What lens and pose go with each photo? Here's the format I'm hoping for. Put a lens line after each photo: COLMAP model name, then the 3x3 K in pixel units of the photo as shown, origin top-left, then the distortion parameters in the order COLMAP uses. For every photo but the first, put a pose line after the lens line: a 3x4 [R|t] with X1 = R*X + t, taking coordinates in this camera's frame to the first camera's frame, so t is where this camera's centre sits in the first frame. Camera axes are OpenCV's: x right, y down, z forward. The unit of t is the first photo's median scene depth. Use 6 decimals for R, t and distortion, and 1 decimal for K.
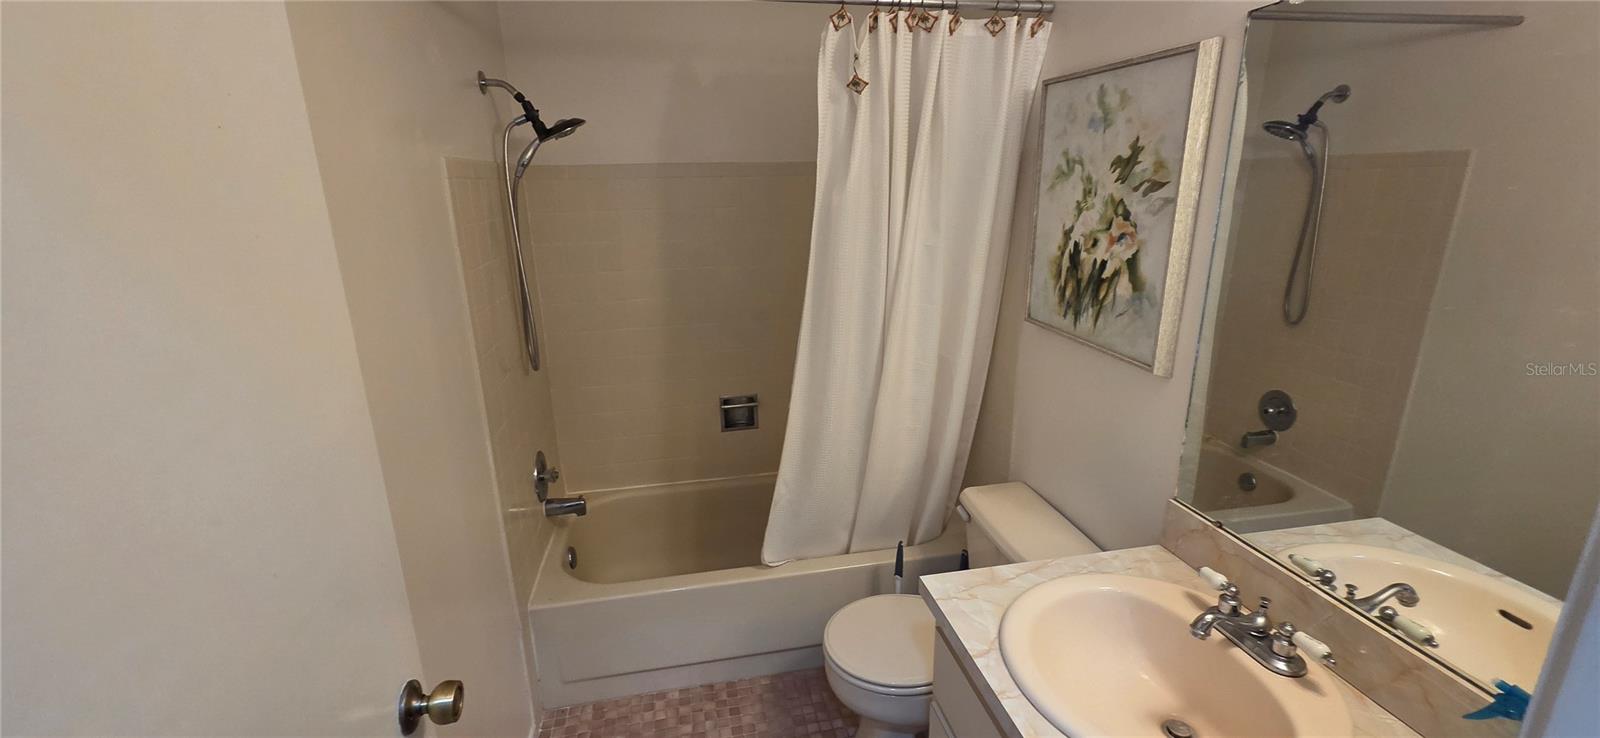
lens RADIAL K [[657.0, 0, 800.0], [0, 657.0, 369.0], [0, 0, 1]] dist [-0.000463, -0.000555]
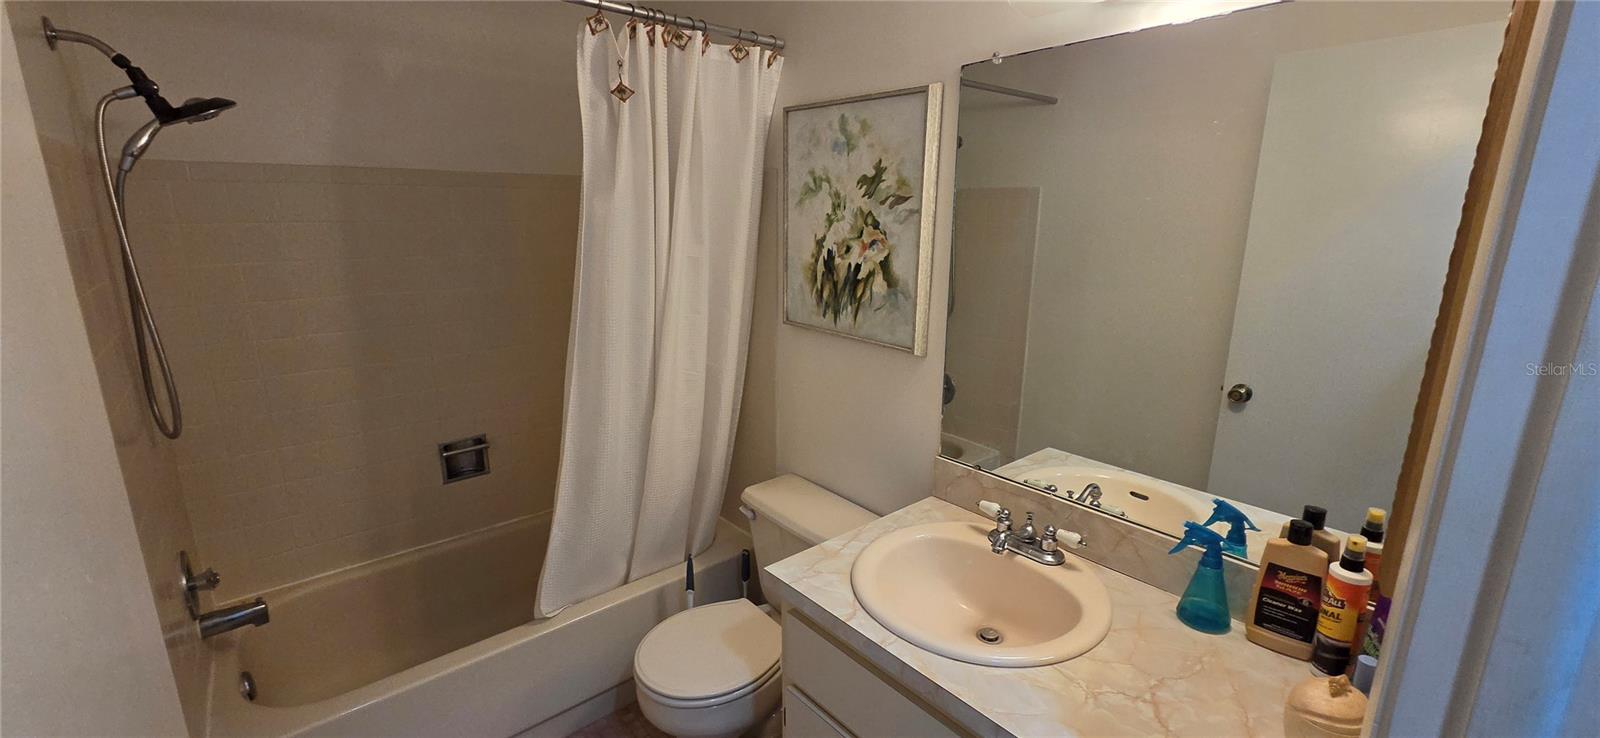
lens RADIAL K [[657.0, 0, 800.0], [0, 657.0, 369.0], [0, 0, 1]] dist [-0.000463, -0.000555]
pose [[0.867822, -0.094715, 0.487764, -0.196251], [0.116308, 0.993113, -0.014090, 0.022114], [-0.483070, 0.068959, 0.872862, 0.043104]]
